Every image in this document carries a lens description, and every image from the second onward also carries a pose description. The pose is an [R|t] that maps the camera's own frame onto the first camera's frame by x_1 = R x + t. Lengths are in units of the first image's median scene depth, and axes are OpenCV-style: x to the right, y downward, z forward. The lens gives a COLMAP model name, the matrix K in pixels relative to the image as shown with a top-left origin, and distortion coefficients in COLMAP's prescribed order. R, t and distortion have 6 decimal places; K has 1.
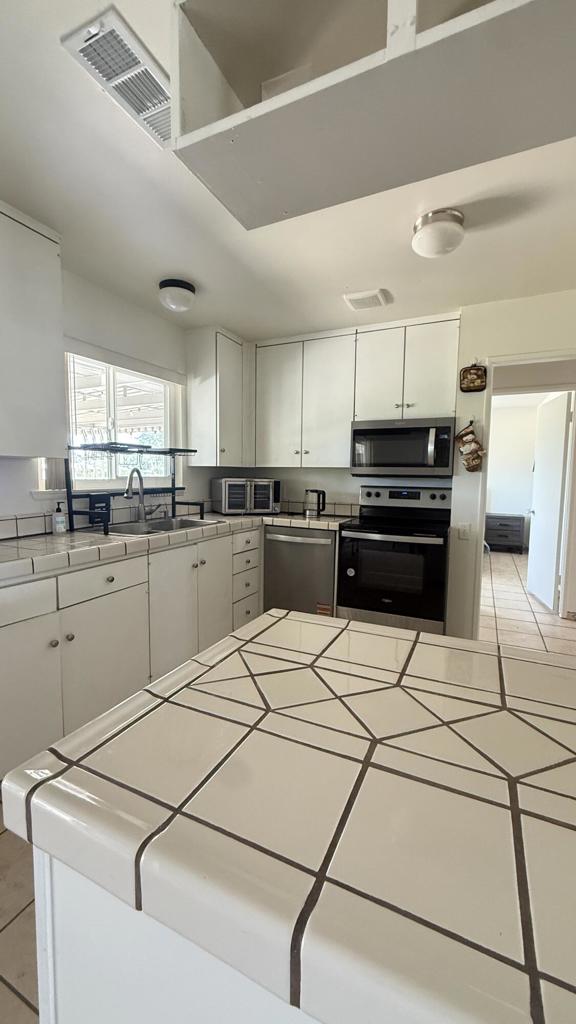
lens RADIAL K [[407.3, 0, 288.5], [0, 407.3, 504.2], [0, 0, 1]] dist [-0.008344, 0.005498]
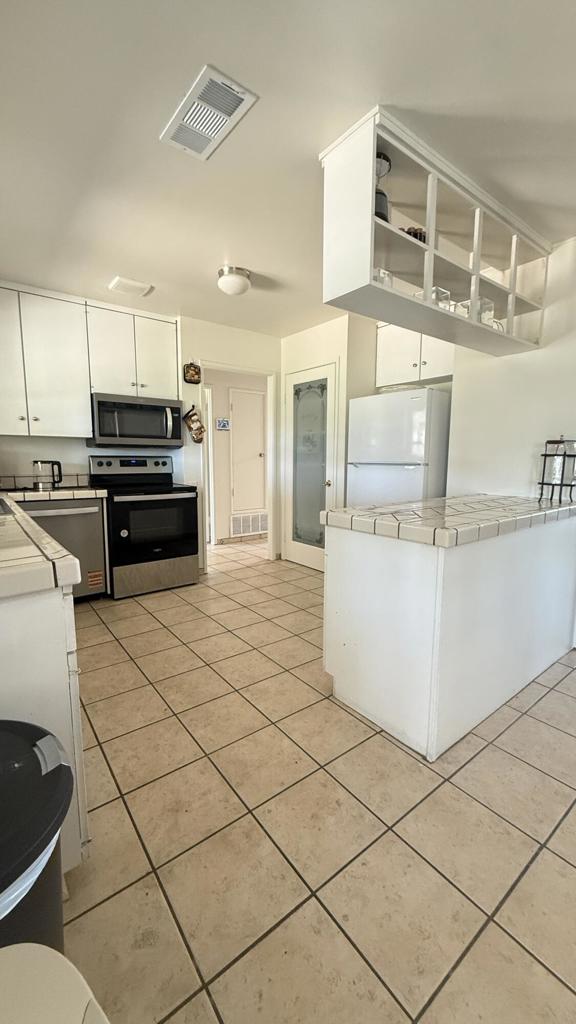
lens RADIAL K [[407.3, 0, 286.9], [0, 407.3, 505.2], [0, 0, 1]] dist [-0.008344, 0.005498]
pose [[0.453455, -0.117059, 0.883558, -0.587970], [0.064858, 0.993043, 0.098278, 0.011326], [-0.888916, 0.012742, 0.457893, 0.098288]]
